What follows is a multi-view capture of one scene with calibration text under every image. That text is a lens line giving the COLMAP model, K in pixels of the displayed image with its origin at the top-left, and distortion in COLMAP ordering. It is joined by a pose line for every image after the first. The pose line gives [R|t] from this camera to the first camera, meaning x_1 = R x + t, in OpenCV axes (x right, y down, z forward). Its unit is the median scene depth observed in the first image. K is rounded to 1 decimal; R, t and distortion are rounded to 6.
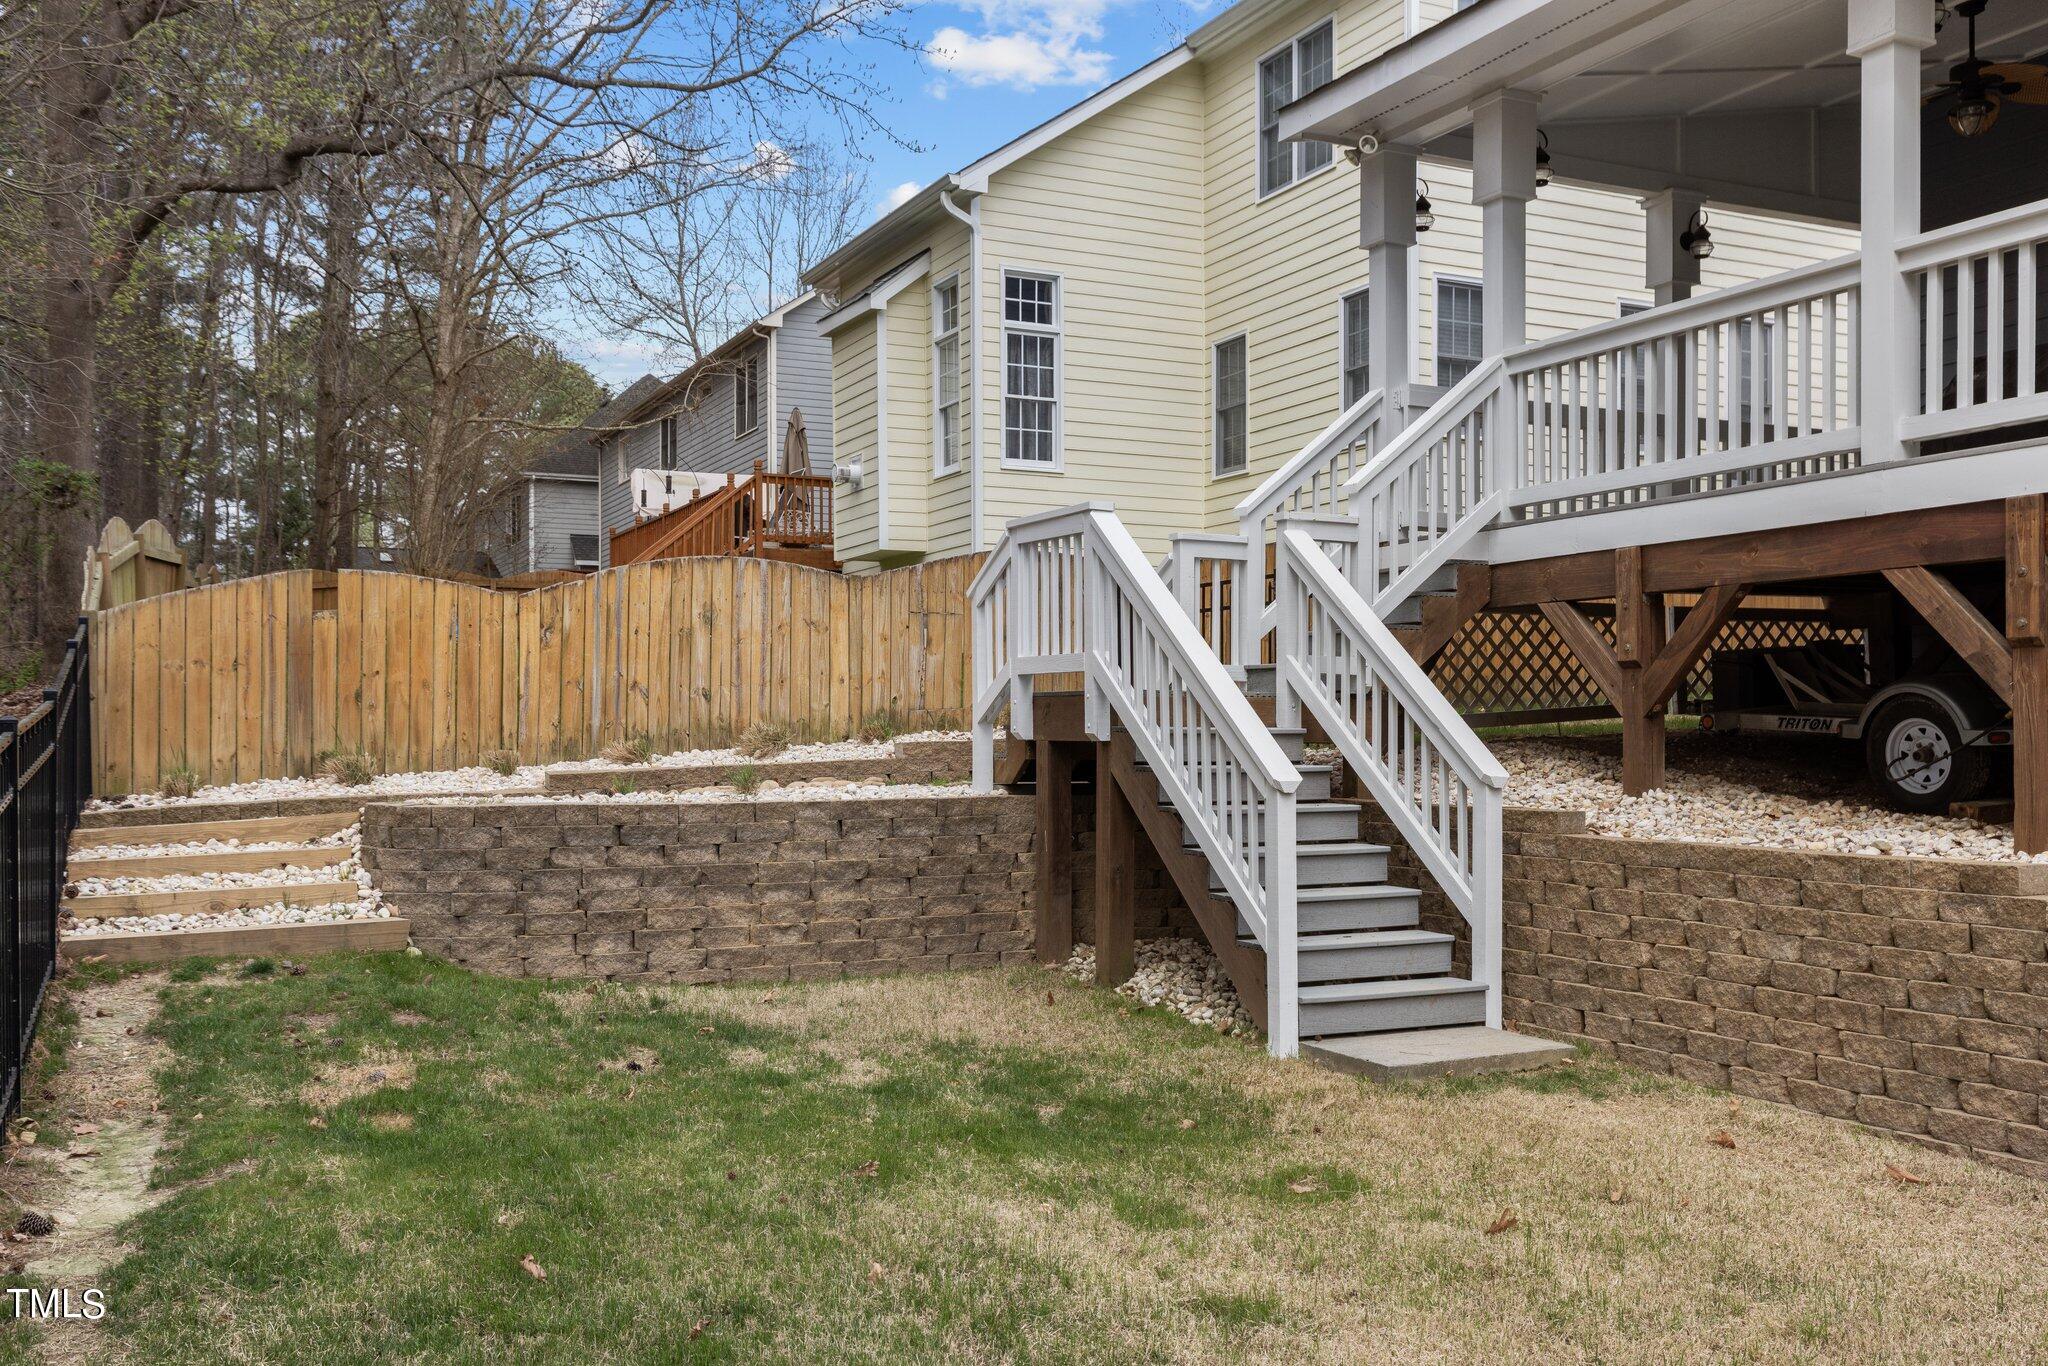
lens RADIAL K [[1846.7, 0, 1024.0], [0, 1846.7, 683.0], [0, 0, 1]] dist [-0.012540, -0.006385]
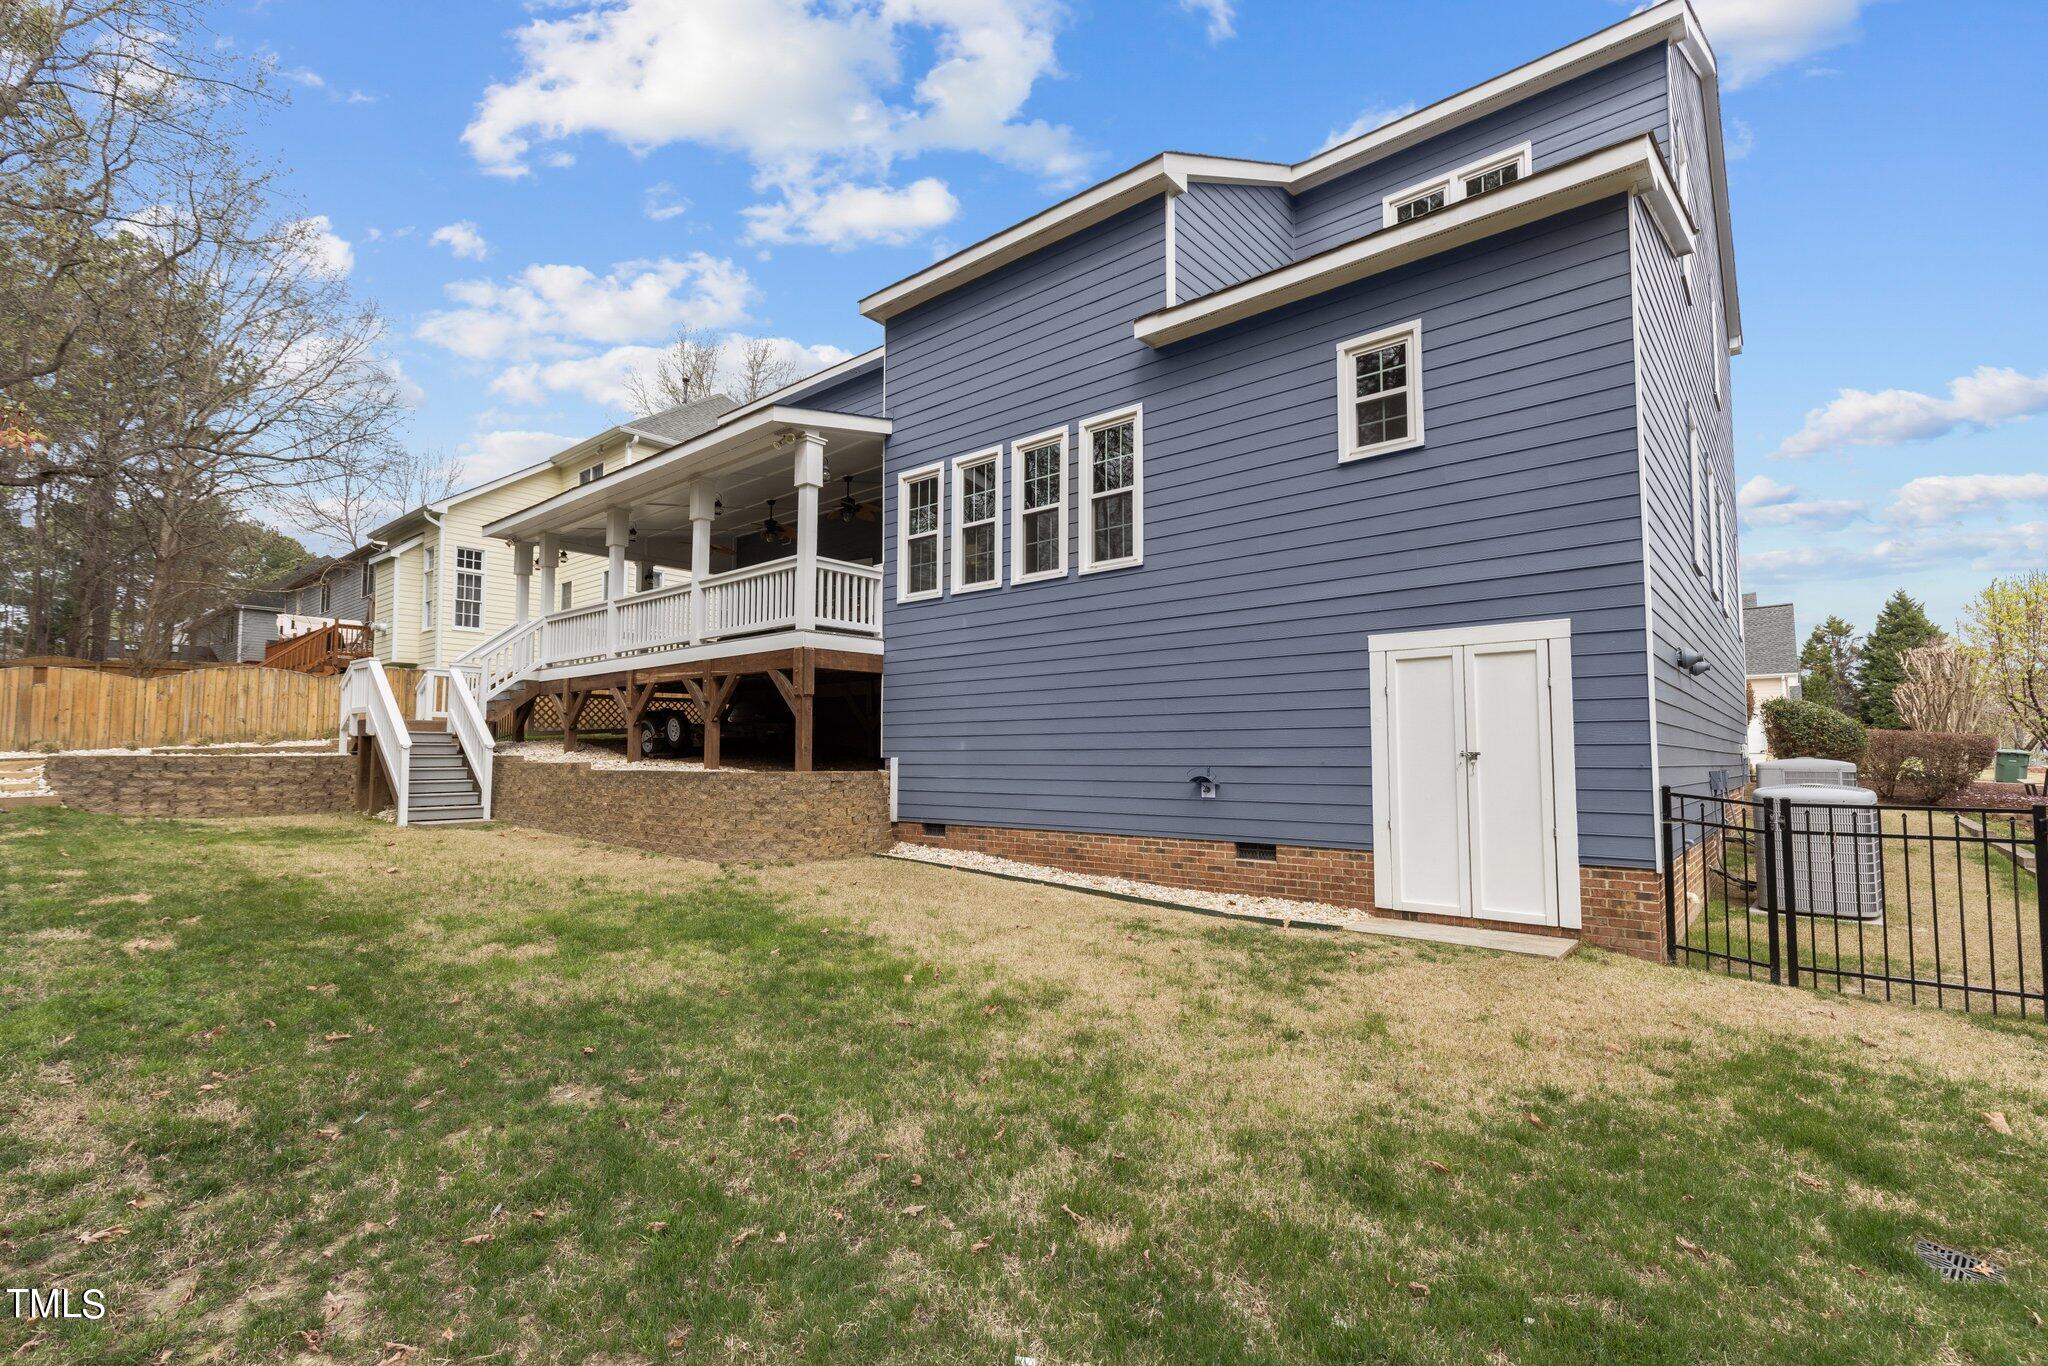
lens RADIAL K [[921.4, 0, 1024.0], [0, 921.4, 683.0], [0, 0, 1]] dist [0.000107, -0.000214]
pose [[0.910006, 0.032075, 0.413352, 0.292223], [-0.010495, 0.998465, -0.054374, 0.012465], [-0.414462, 0.045143, 0.908946, -0.629336]]
